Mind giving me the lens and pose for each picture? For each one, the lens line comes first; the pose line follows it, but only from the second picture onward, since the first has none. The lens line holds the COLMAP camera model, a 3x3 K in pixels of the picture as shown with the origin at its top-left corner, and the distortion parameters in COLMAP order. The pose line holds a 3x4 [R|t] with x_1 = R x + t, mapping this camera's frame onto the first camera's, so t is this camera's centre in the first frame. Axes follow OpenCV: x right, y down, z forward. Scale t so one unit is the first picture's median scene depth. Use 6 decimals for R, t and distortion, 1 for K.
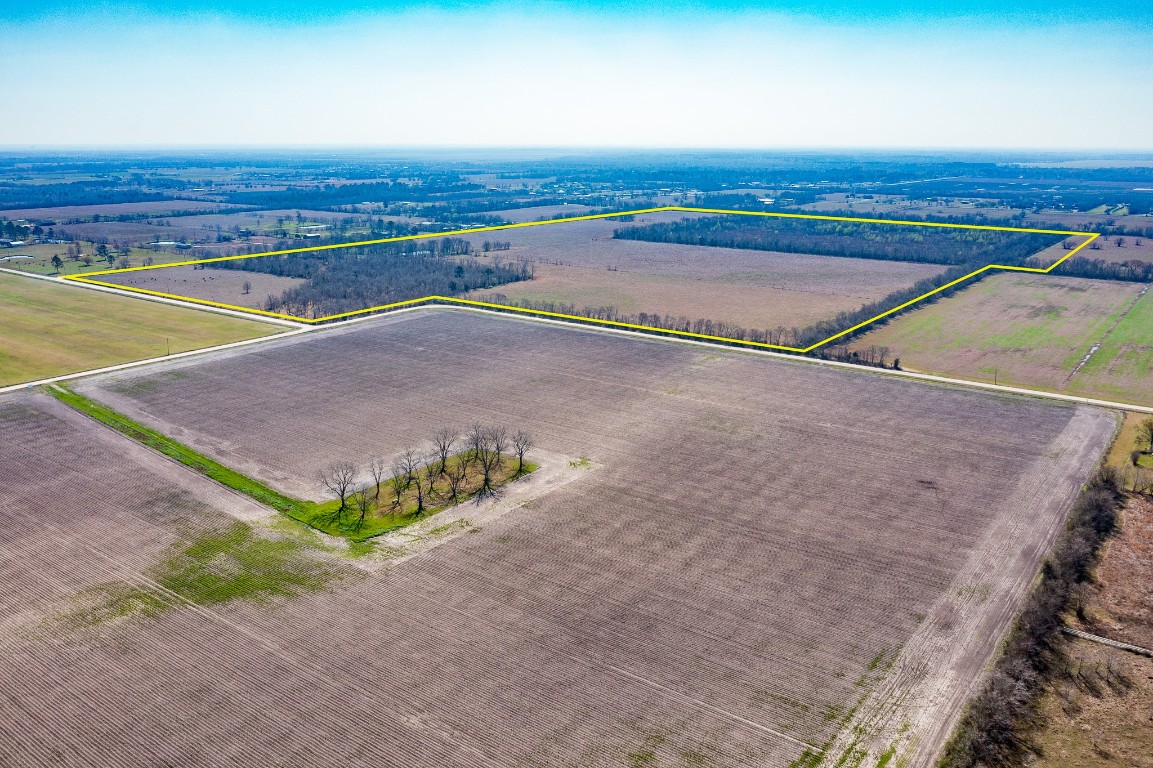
lens RADIAL K [[914.6, 0, 577.7], [0, 914.6, 386.4], [0, 0, 1]] dist [-0.021254, 0.012549]
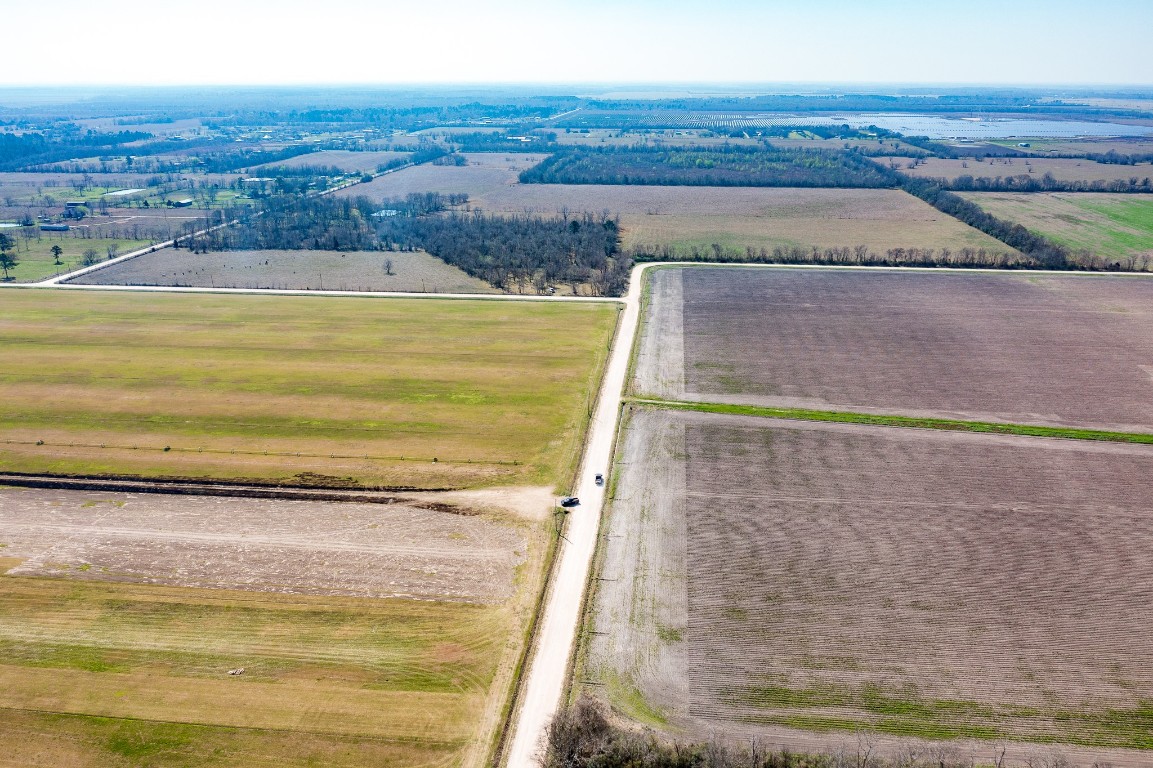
lens RADIAL K [[914.6, 0, 582.1], [0, 914.6, 376.3], [0, 0, 1]] dist [-0.021254, 0.012549]
pose [[0.860024, -0.159417, 0.484711, -1.148061], [0.132582, 0.987130, 0.089418, -0.113789], [-0.492727, -0.012637, 0.870092, 0.386943]]
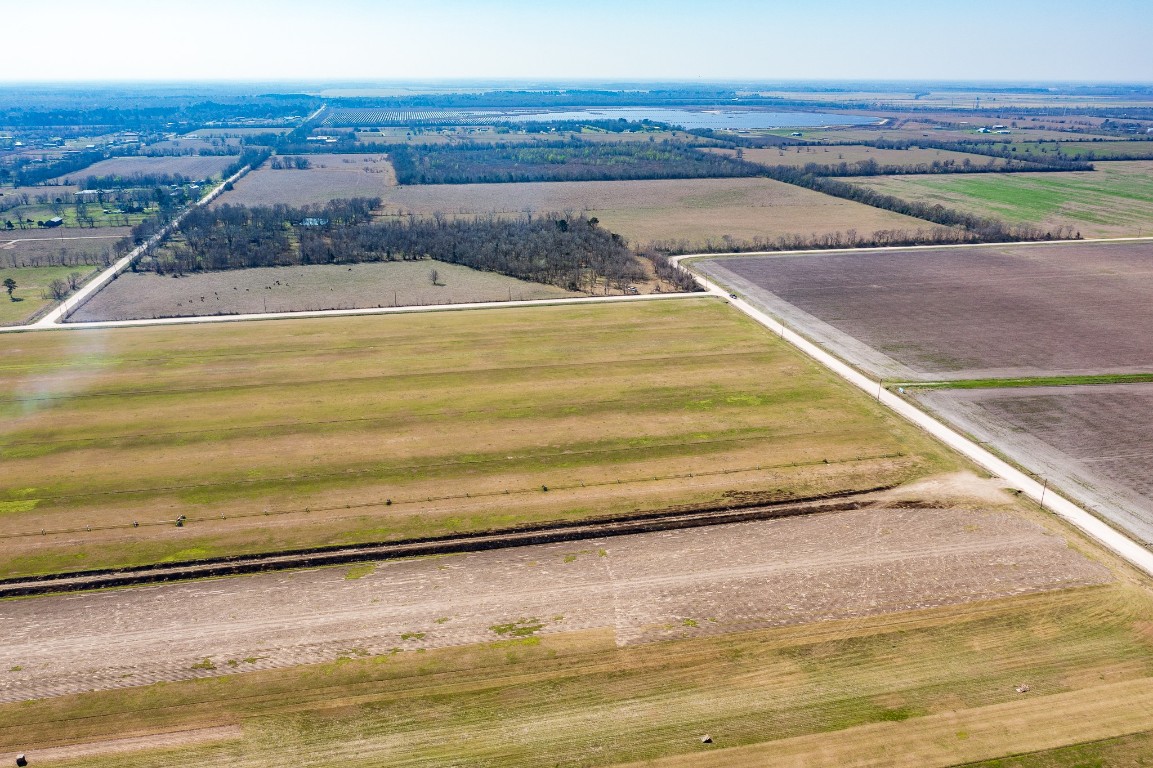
lens RADIAL K [[914.6, 0, 573.3], [0, 914.6, 384.5], [0, 0, 1]] dist [-0.021254, 0.012549]
pose [[0.657401, -0.243062, 0.713264, -1.551233], [0.195043, 0.969178, 0.150504, -0.207769], [-0.727862, 0.040175, 0.684546, 0.747639]]
